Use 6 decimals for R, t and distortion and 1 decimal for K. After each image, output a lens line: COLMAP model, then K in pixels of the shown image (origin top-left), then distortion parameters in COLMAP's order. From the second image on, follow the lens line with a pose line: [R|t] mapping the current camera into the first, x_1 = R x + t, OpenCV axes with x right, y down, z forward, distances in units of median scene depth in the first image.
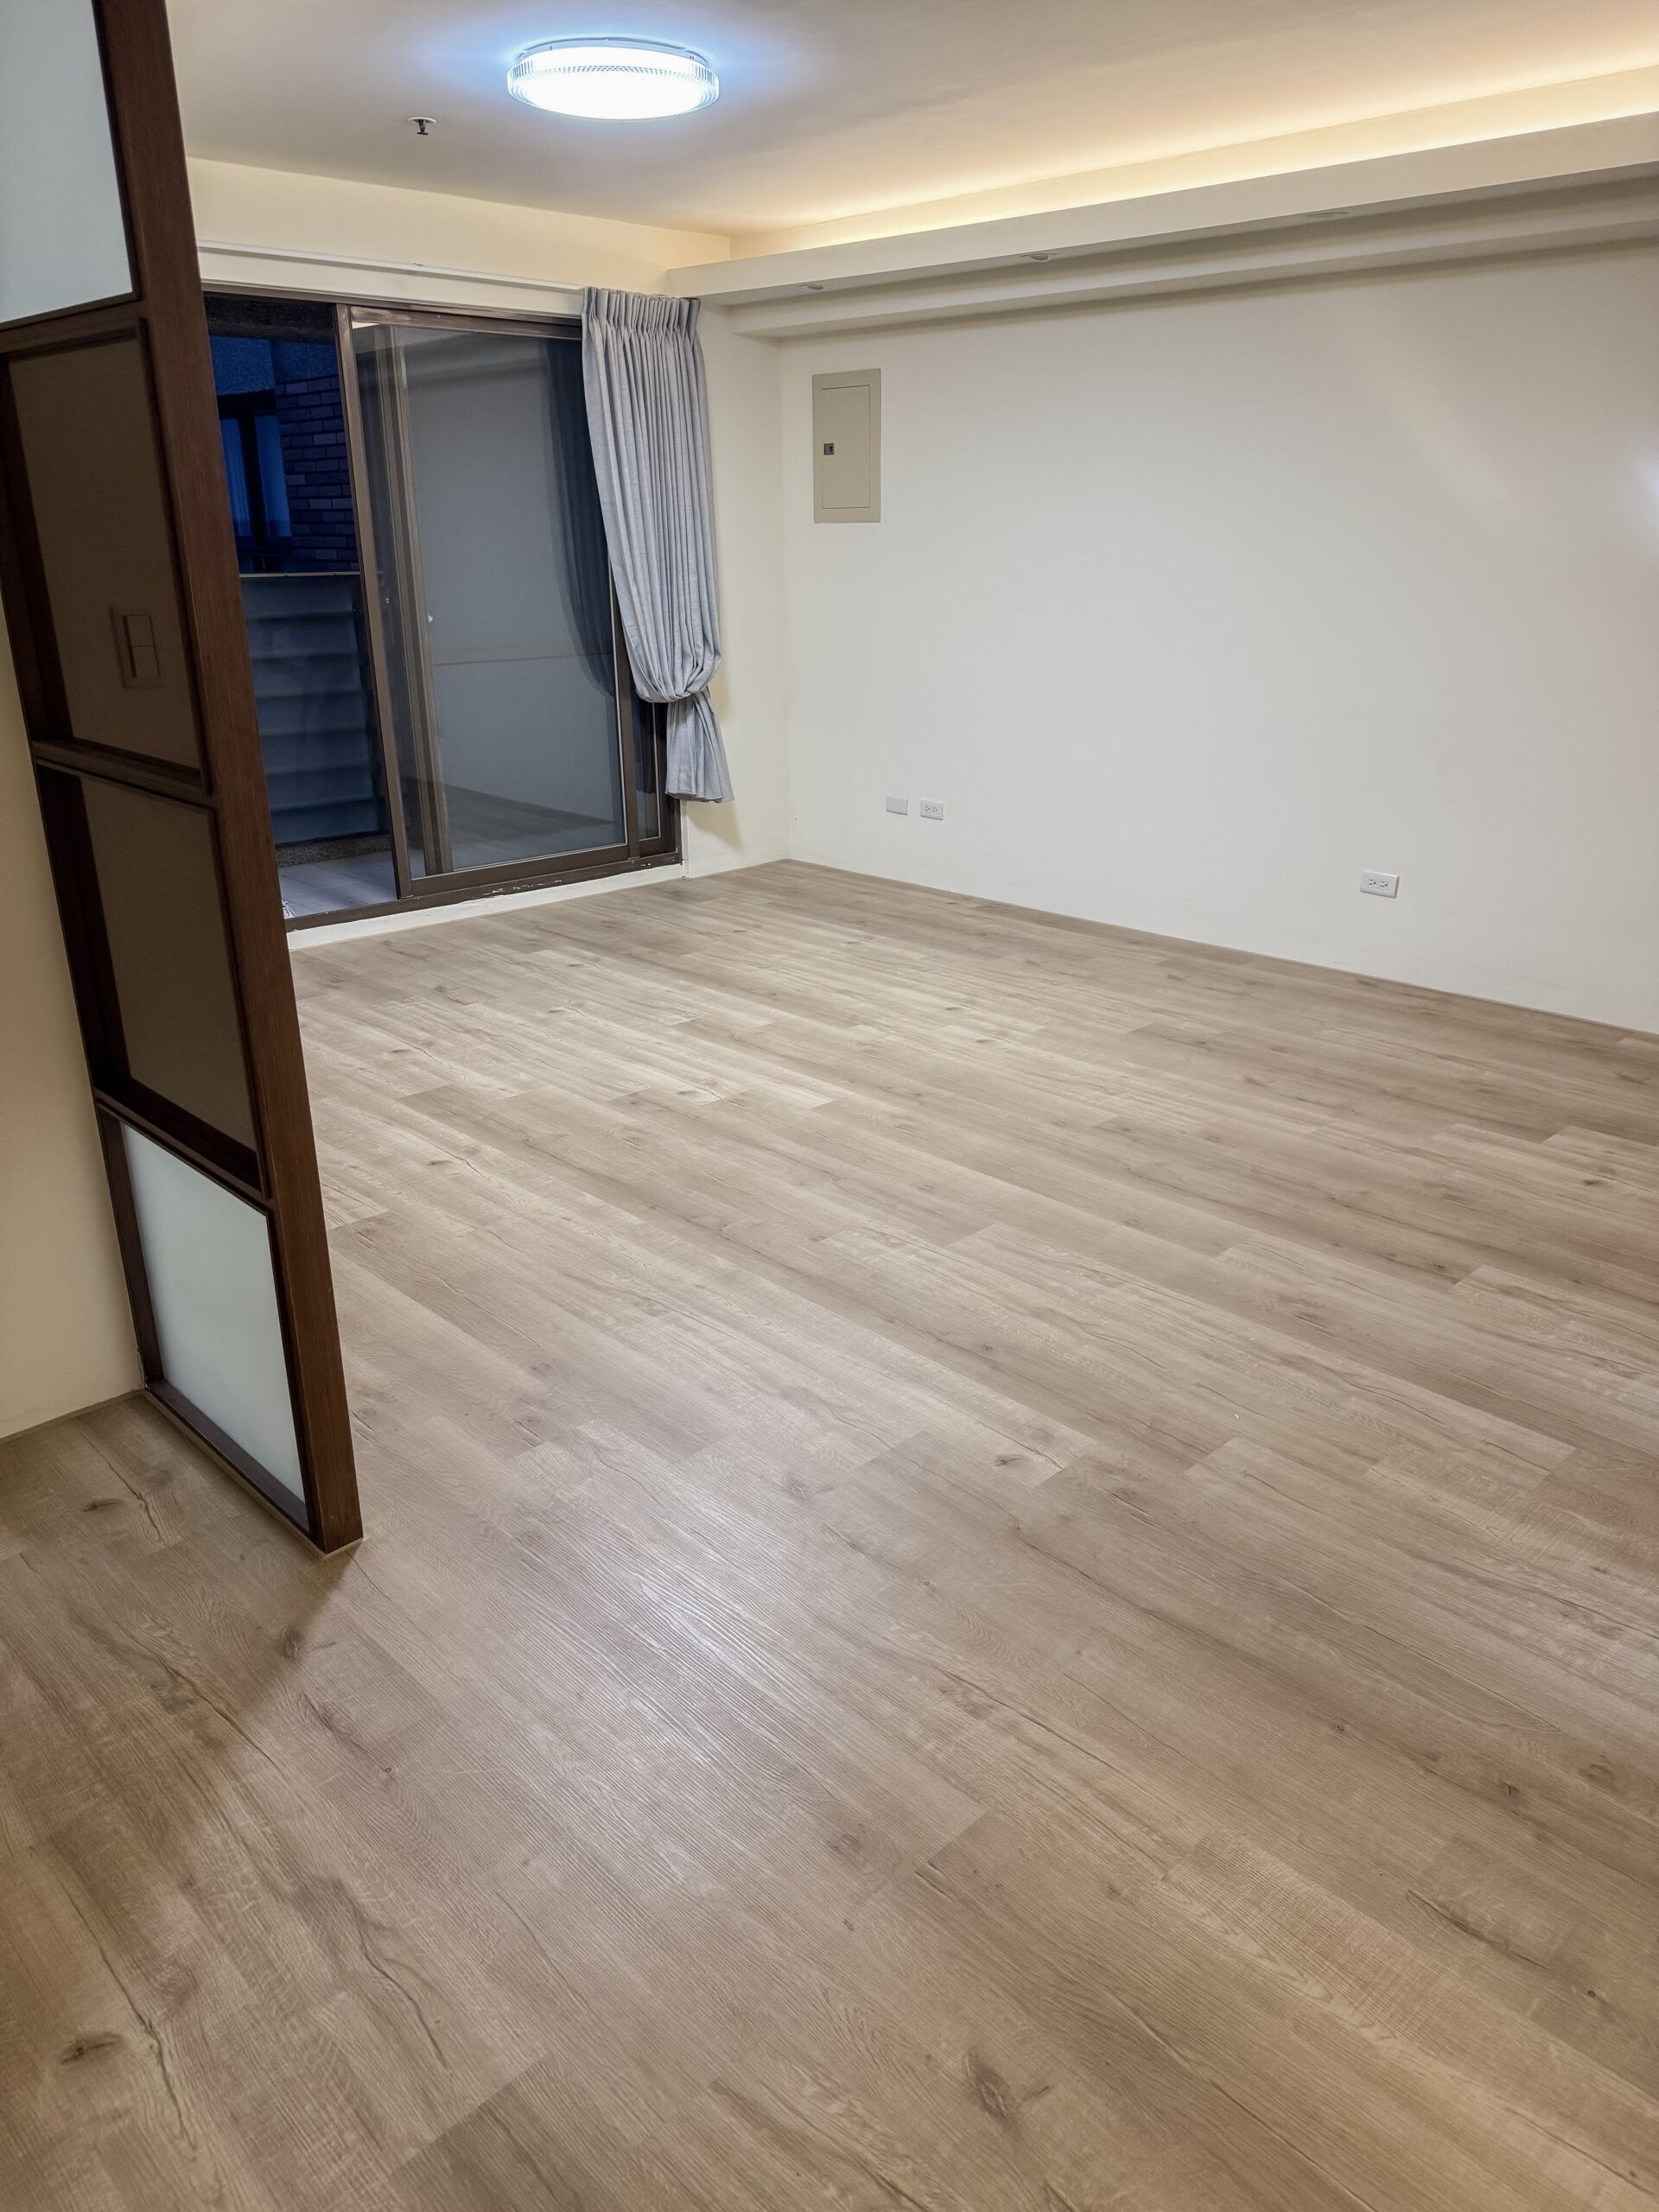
lens RADIAL K [[1552.8, 0, 818.2], [0, 1552.8, 1101.1], [0, 0, 1]] dist [0.130997, -0.231288]
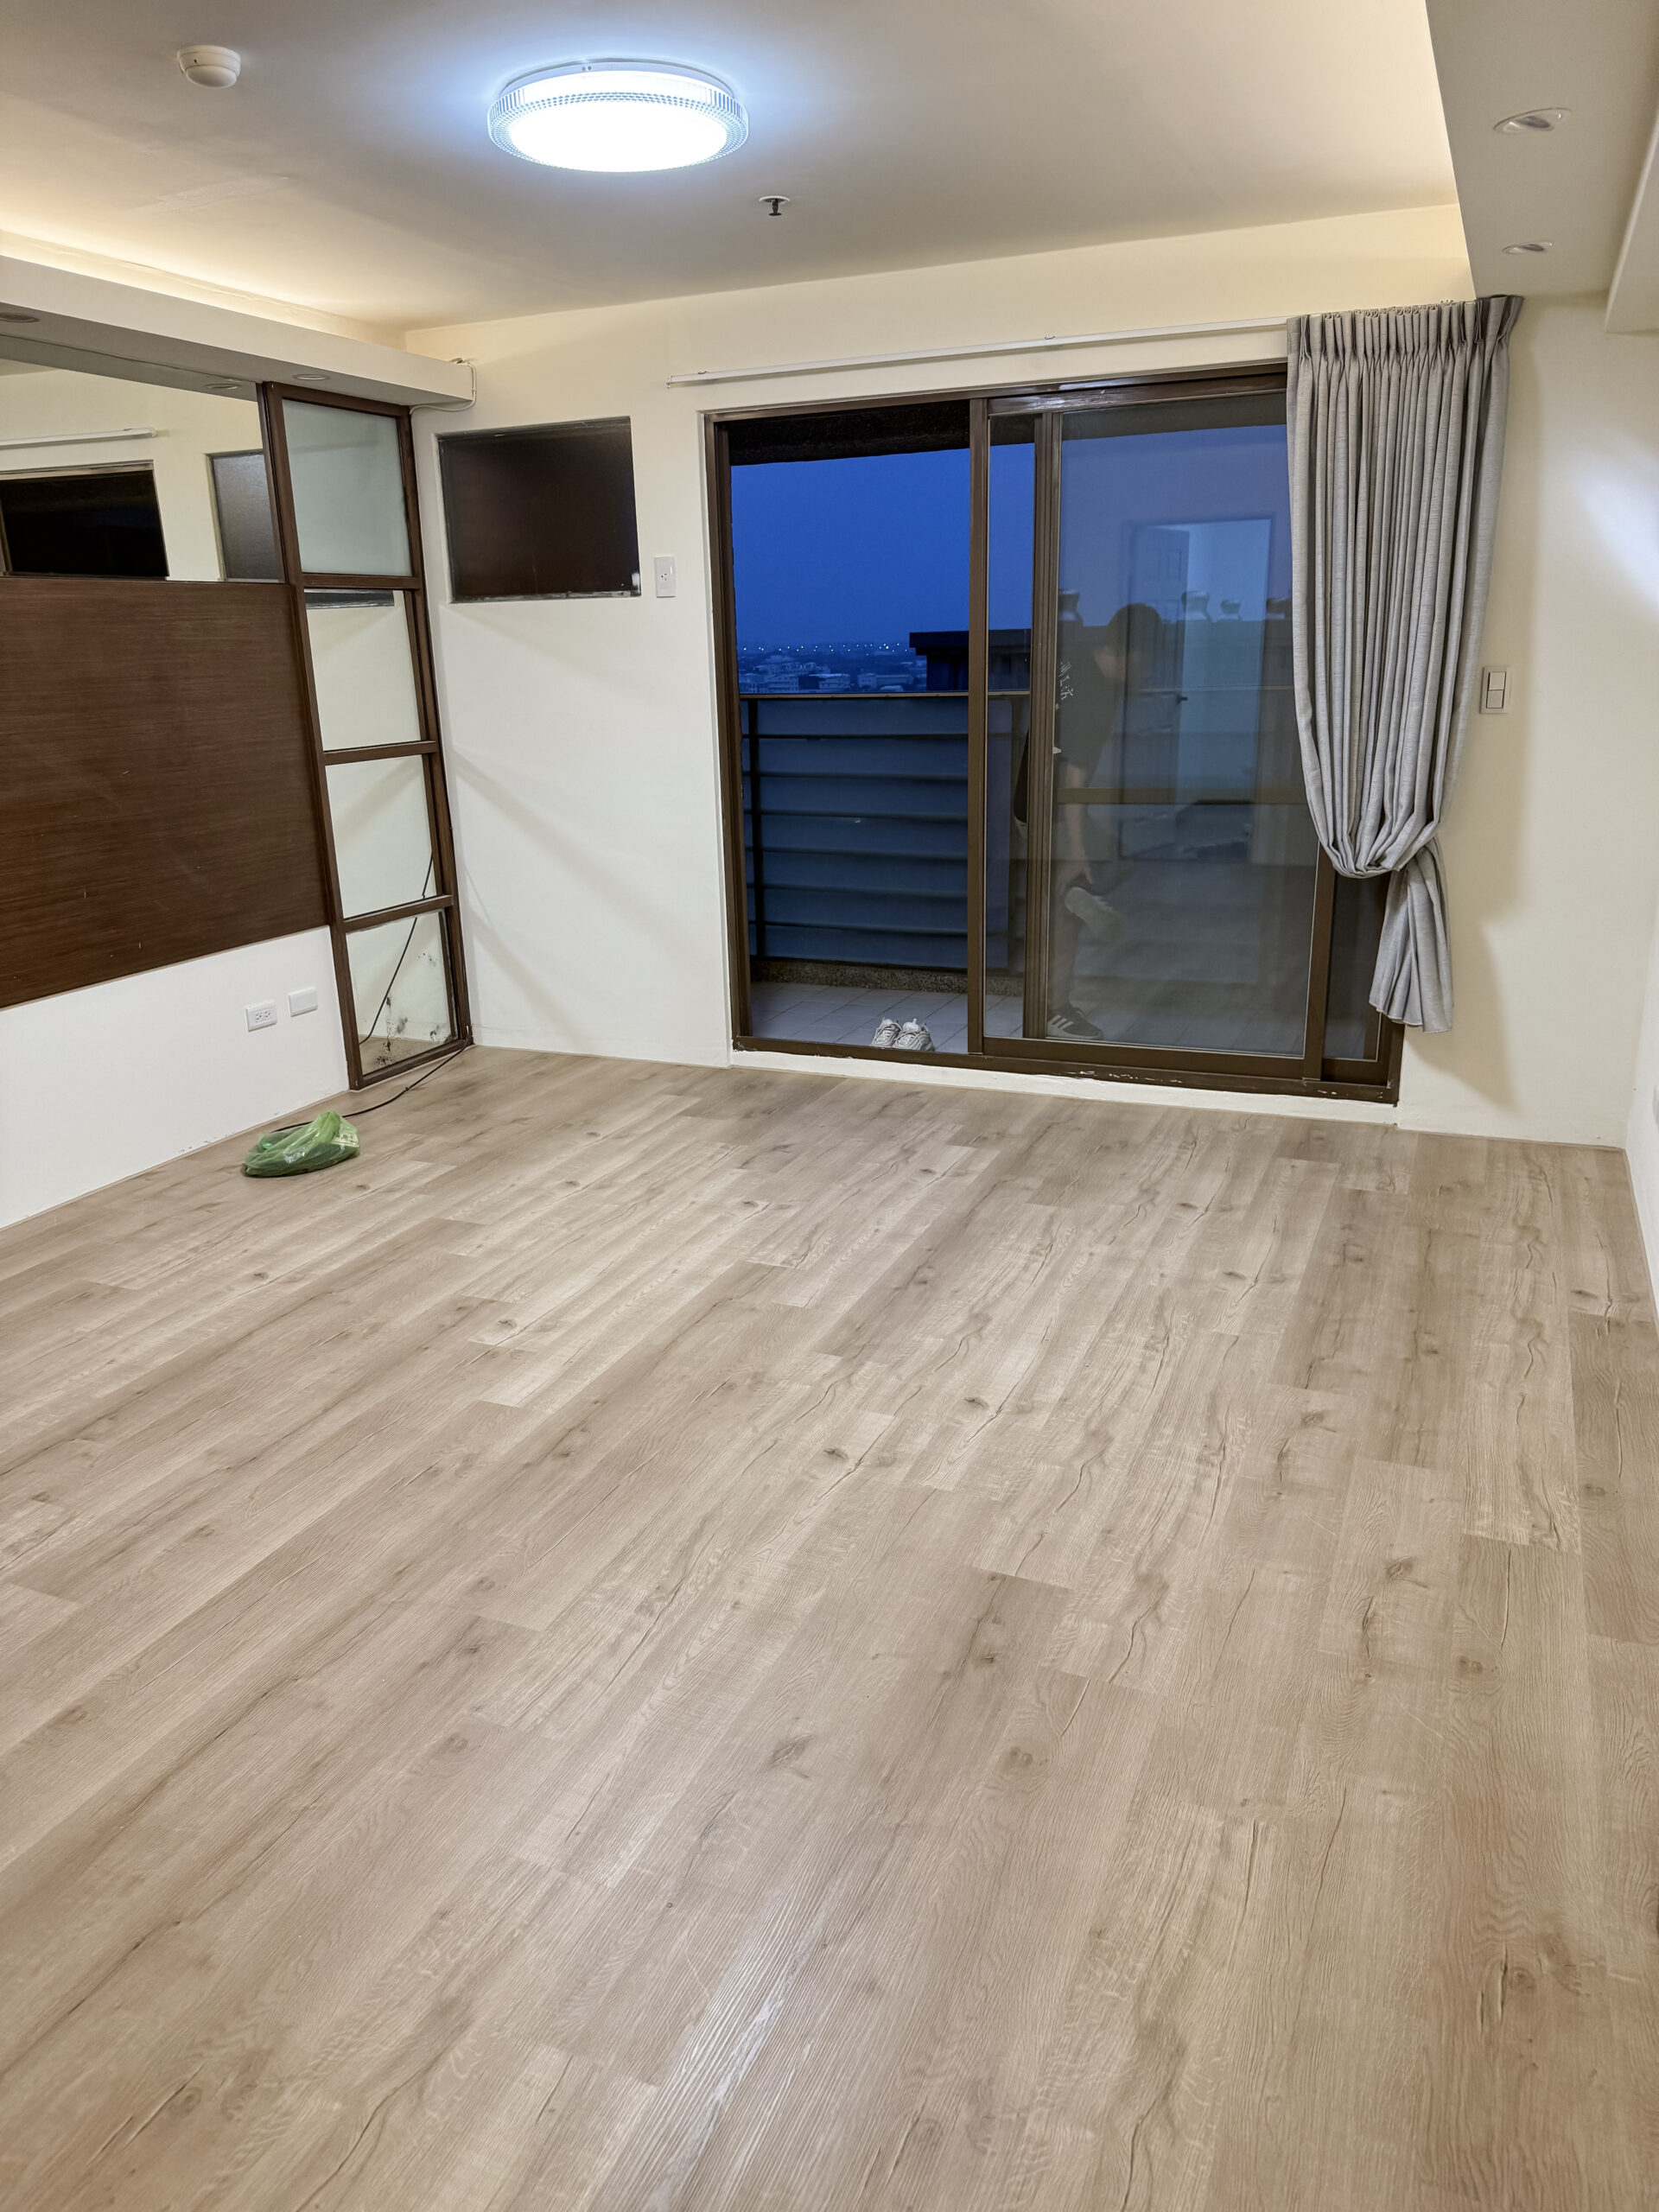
lens RADIAL K [[1552.8, 0, 818.2], [0, 1552.8, 1101.1], [0, 0, 1]] dist [0.130997, -0.231288]
pose [[0.378563, 0.255580, -0.889589, 0.601519], [-0.295770, 0.944131, 0.145386, -0.251659], [0.877046, 0.208076, 0.433006, 0.672655]]
